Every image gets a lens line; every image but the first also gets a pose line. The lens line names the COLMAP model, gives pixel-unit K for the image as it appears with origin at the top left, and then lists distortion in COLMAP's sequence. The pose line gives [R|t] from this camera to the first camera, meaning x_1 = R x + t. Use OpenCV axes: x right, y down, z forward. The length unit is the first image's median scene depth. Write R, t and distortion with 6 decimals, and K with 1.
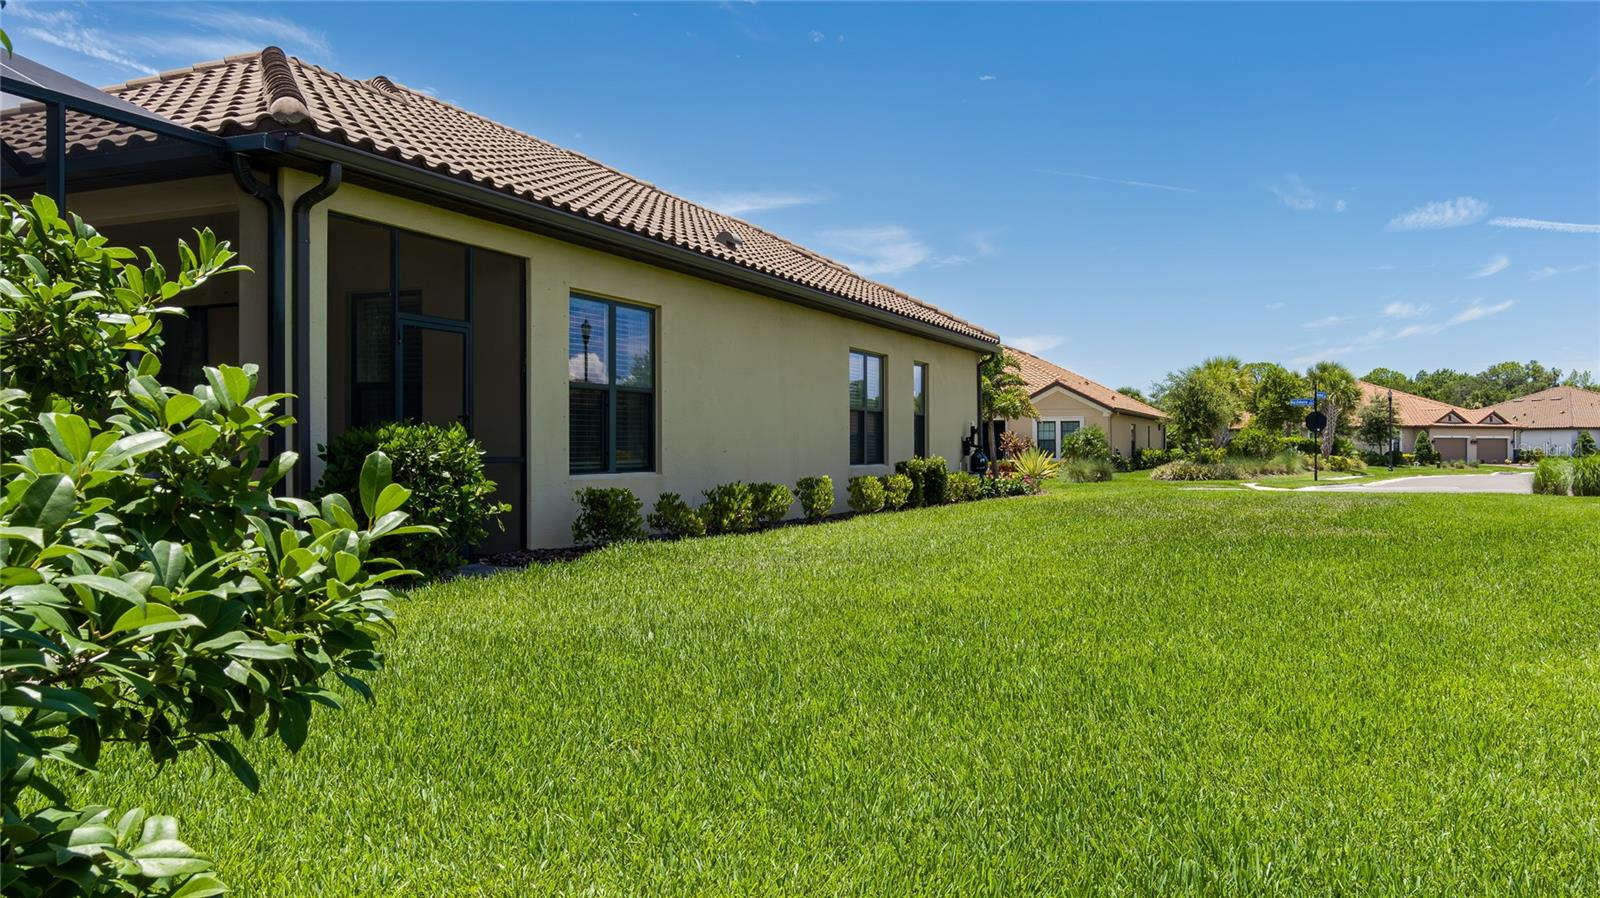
lens RADIAL K [[1305.8, 0, 794.4], [0, 1305.8, 452.2], [0, 0, 1]] dist [-0.059216, 0.011398]
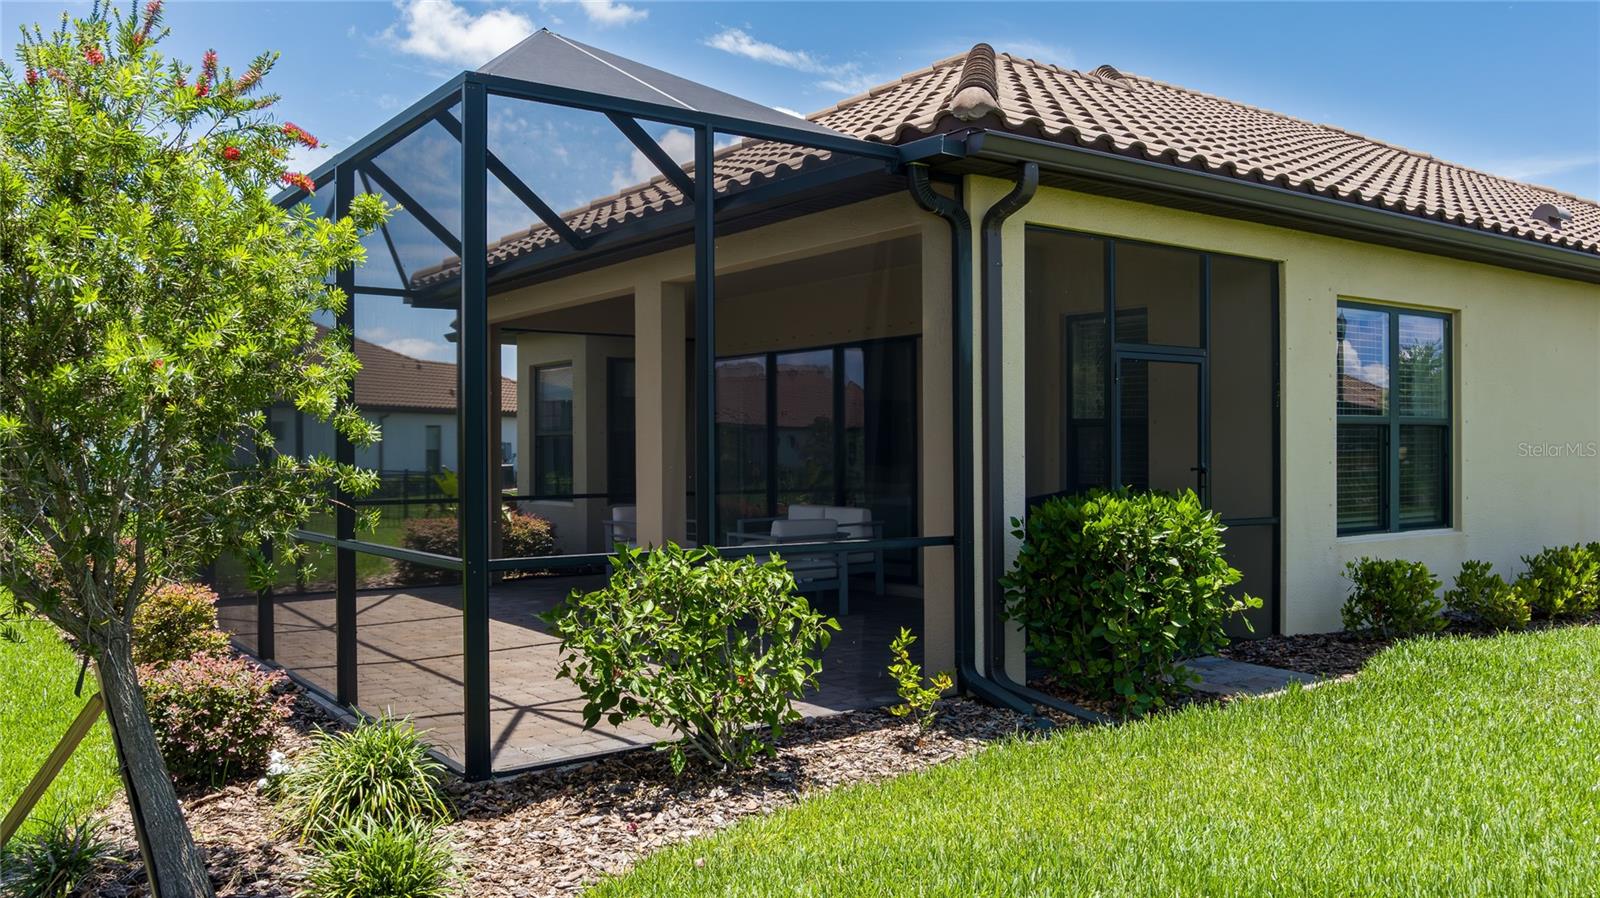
lens RADIAL K [[1305.8, 0, 794.4], [0, 1305.8, 452.2], [0, 0, 1]] dist [-0.059216, 0.011398]
pose [[0.850052, 0.001150, -0.526698, -0.045183], [0.000092, 0.999997, 0.002333, -0.037244], [0.526700, -0.002032, 0.850049, 0.189742]]
